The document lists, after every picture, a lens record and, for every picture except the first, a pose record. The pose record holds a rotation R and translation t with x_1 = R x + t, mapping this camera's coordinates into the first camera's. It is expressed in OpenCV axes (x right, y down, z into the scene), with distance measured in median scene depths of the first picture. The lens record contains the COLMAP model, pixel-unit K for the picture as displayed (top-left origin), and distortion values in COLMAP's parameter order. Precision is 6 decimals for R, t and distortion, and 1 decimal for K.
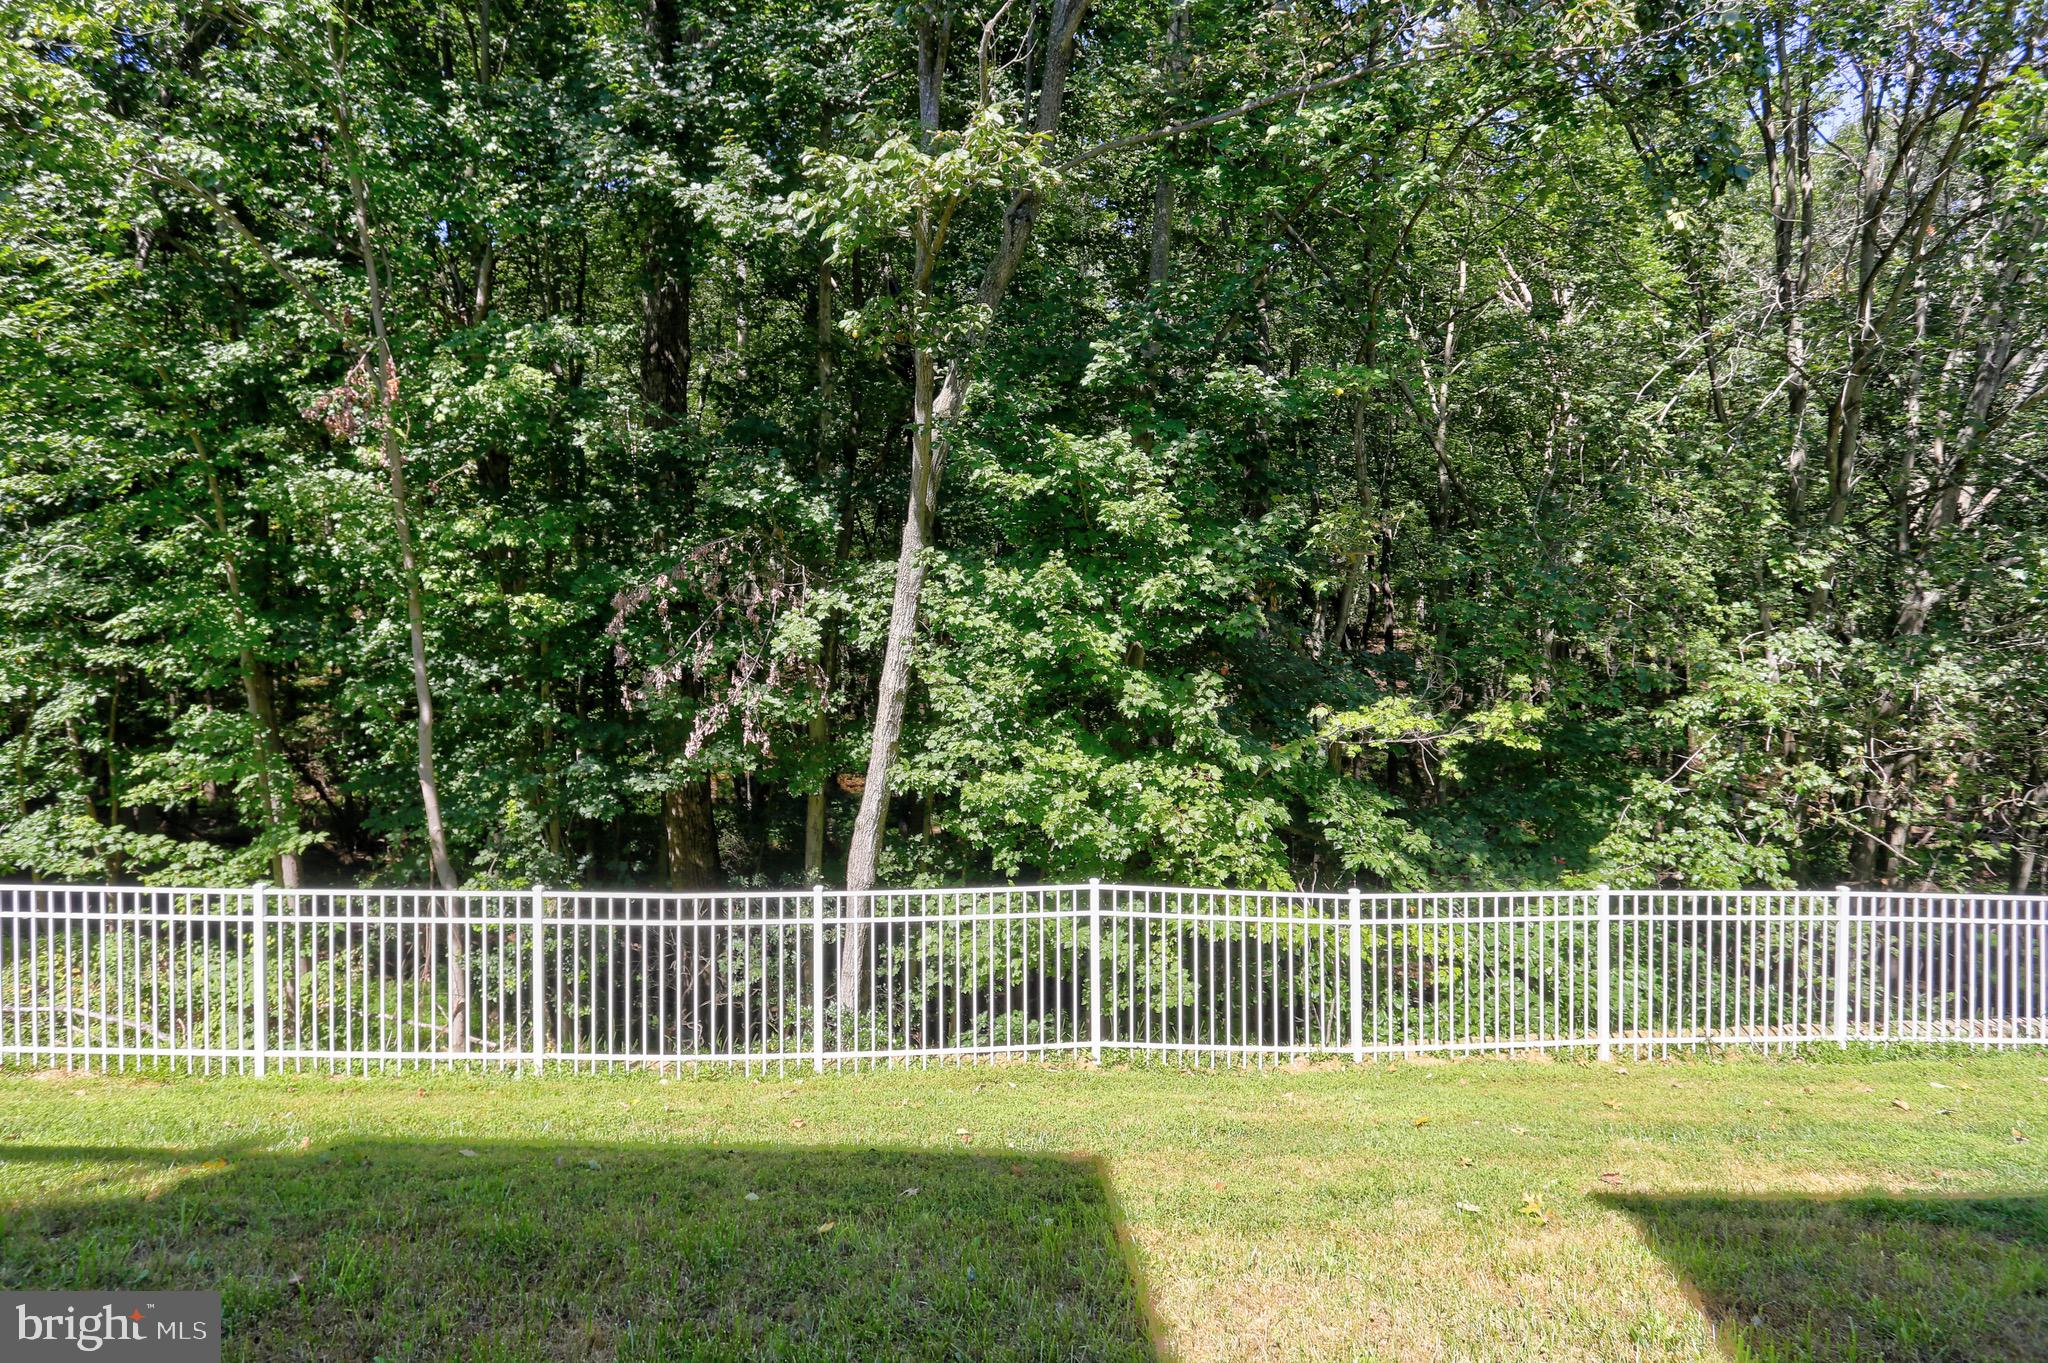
lens RADIAL K [[1023.6, 0, 1024.0], [0, 1023.6, 681.5], [0, 0, 1]] dist [-0.095106, 0.043776]
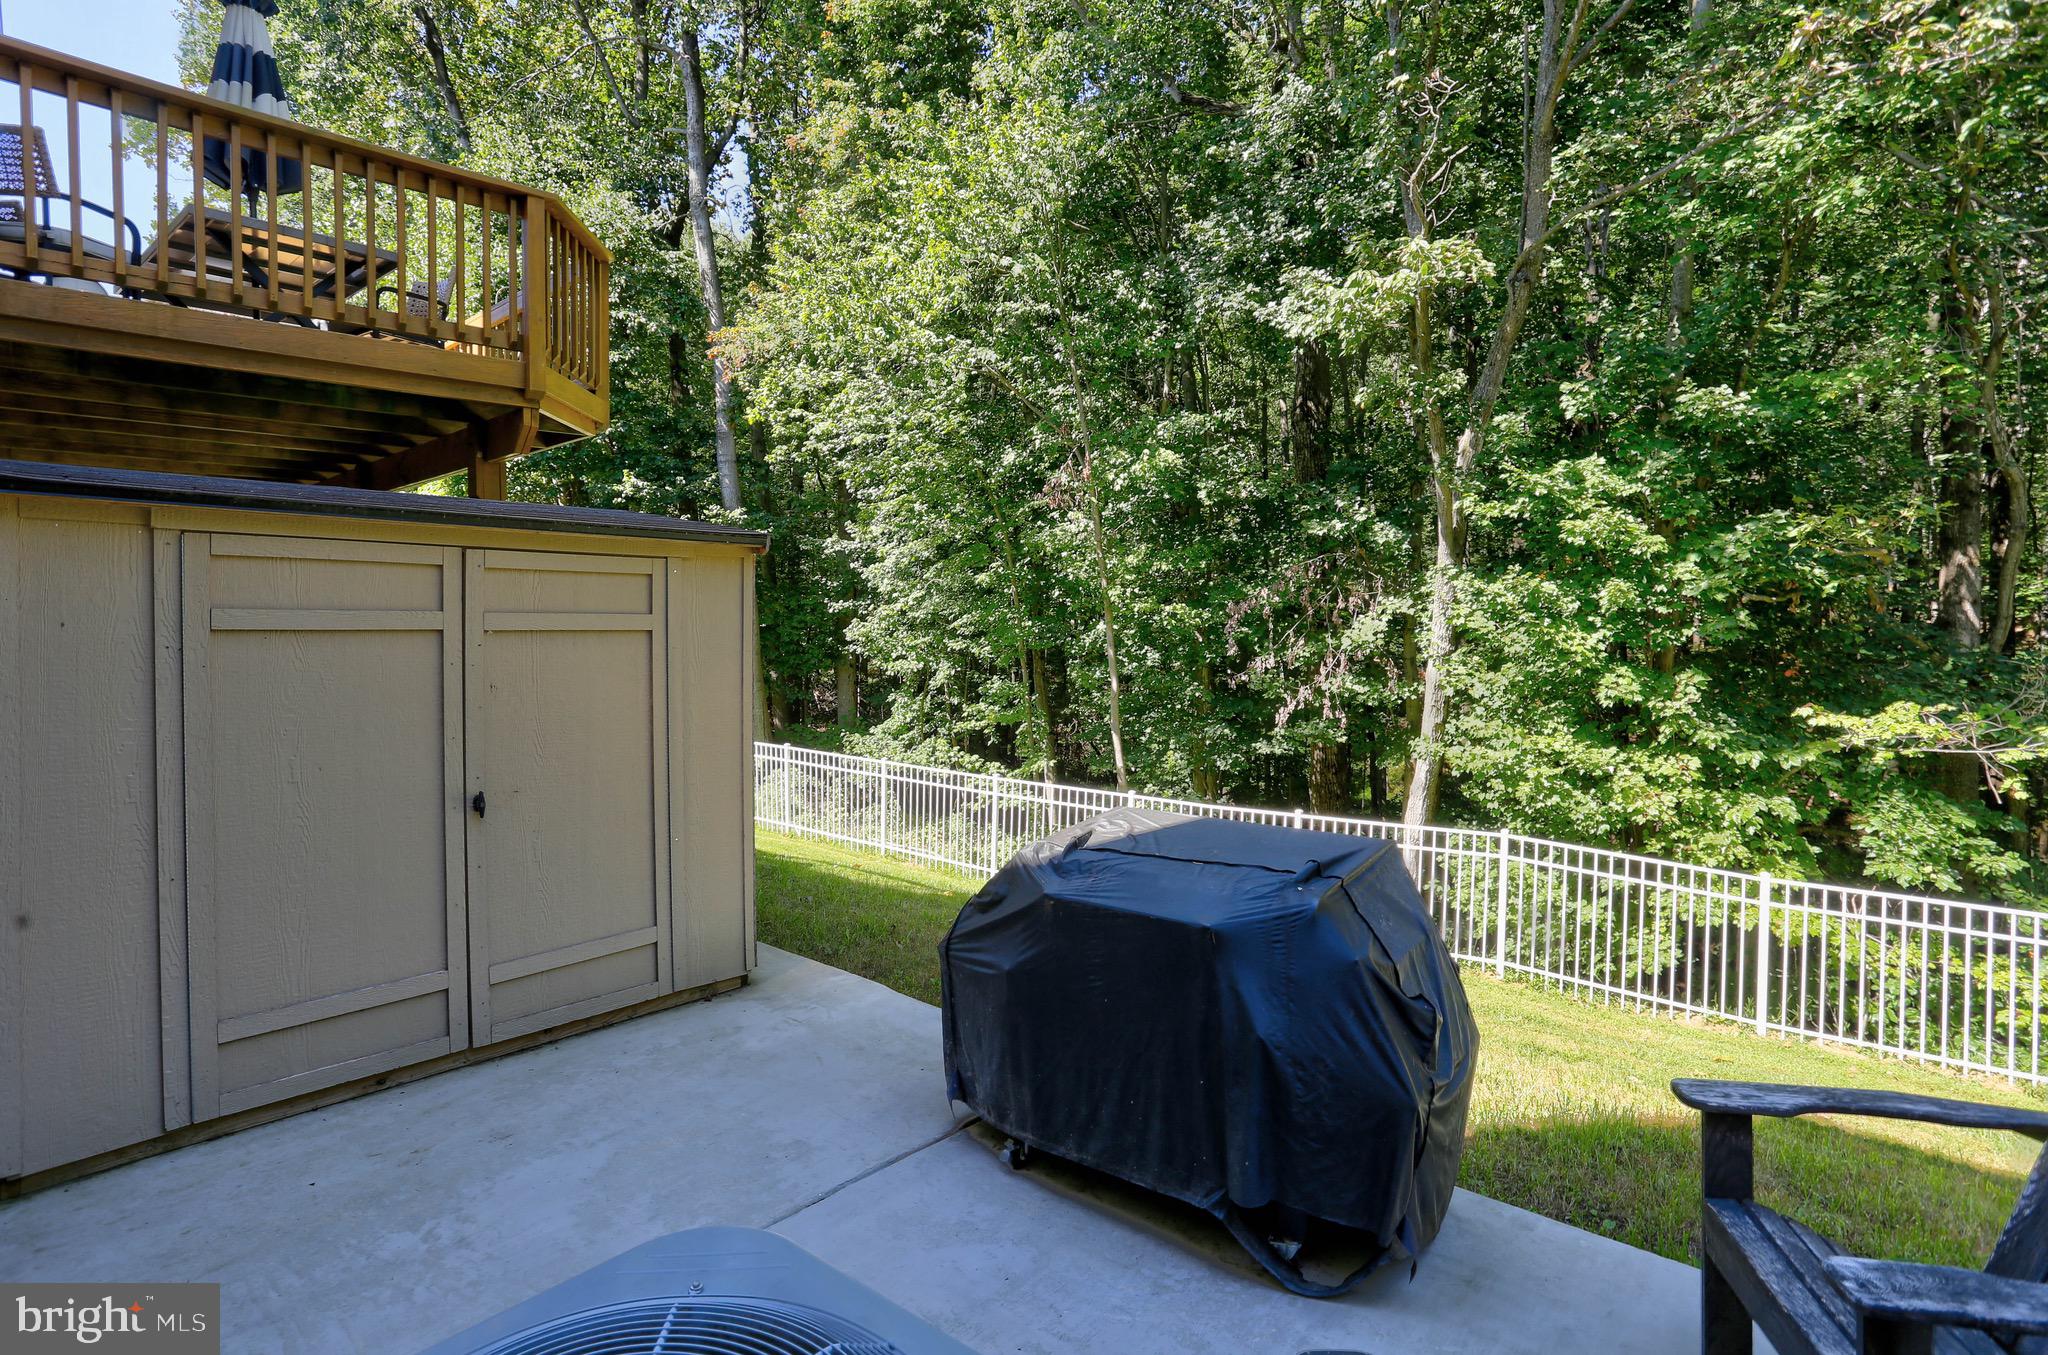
lens RADIAL K [[1023.6, 0, 1024.0], [0, 1023.6, 677.5], [0, 0, 1]] dist [-0.095106, 0.043776]
pose [[0.743832, 0.029391, -0.667720, 0.340669], [-0.031135, 0.999472, 0.009309, 0.011277], [0.667641, 0.013865, 0.744354, -0.239288]]
